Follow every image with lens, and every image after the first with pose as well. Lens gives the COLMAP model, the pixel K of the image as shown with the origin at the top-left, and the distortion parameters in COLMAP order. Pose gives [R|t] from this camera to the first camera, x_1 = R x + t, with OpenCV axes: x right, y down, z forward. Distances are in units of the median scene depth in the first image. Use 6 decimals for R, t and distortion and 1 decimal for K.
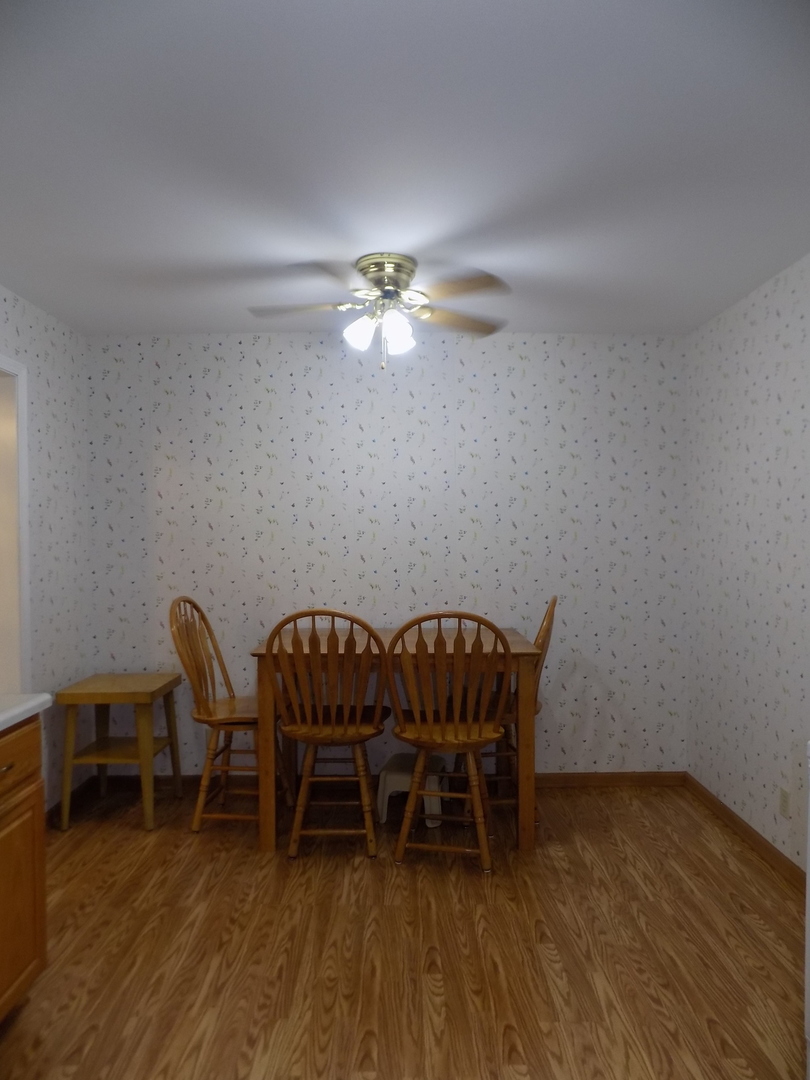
lens RADIAL K [[728.9, 0, 402.4], [0, 728.9, 534.7], [0, 0, 1]] dist [-0.067794, 0.063416]
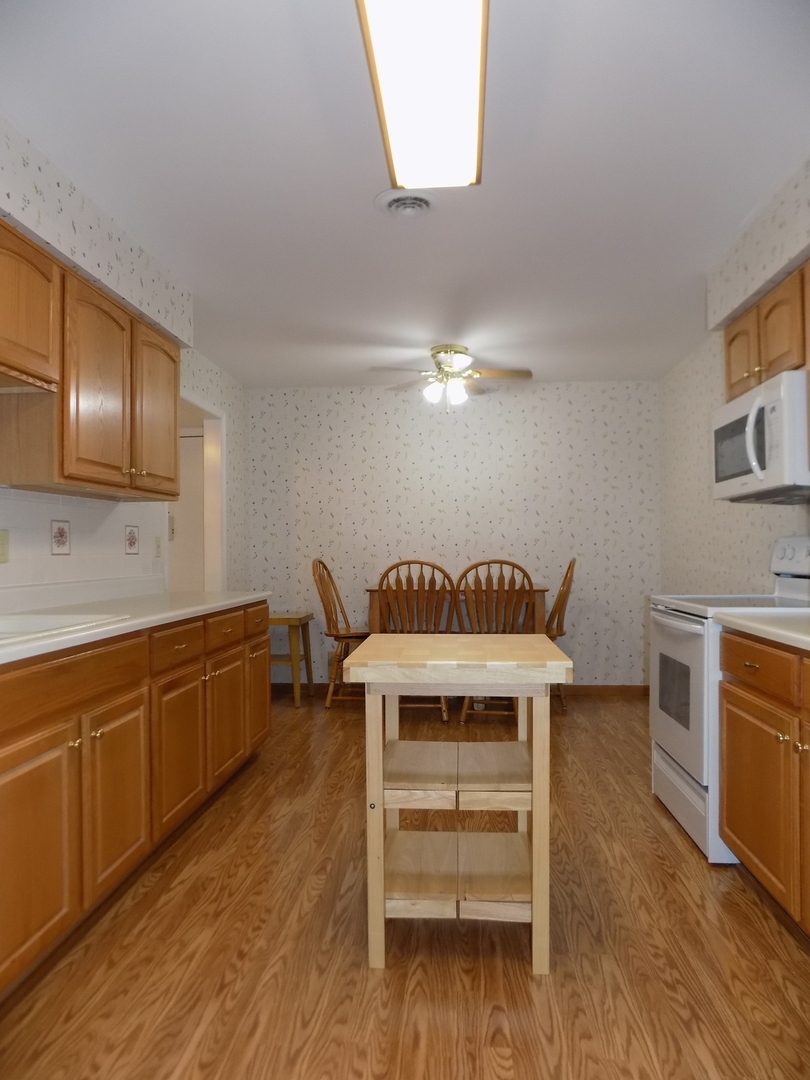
lens RADIAL K [[728.9, 0, 411.0], [0, 728.9, 539.2], [0, 0, 1]] dist [-0.067794, 0.063416]
pose [[0.997027, -0.004284, -0.076930, 0.015502], [0.002838, 0.999817, -0.018901, 0.087218], [0.076996, 0.018626, 0.996857, -0.625216]]
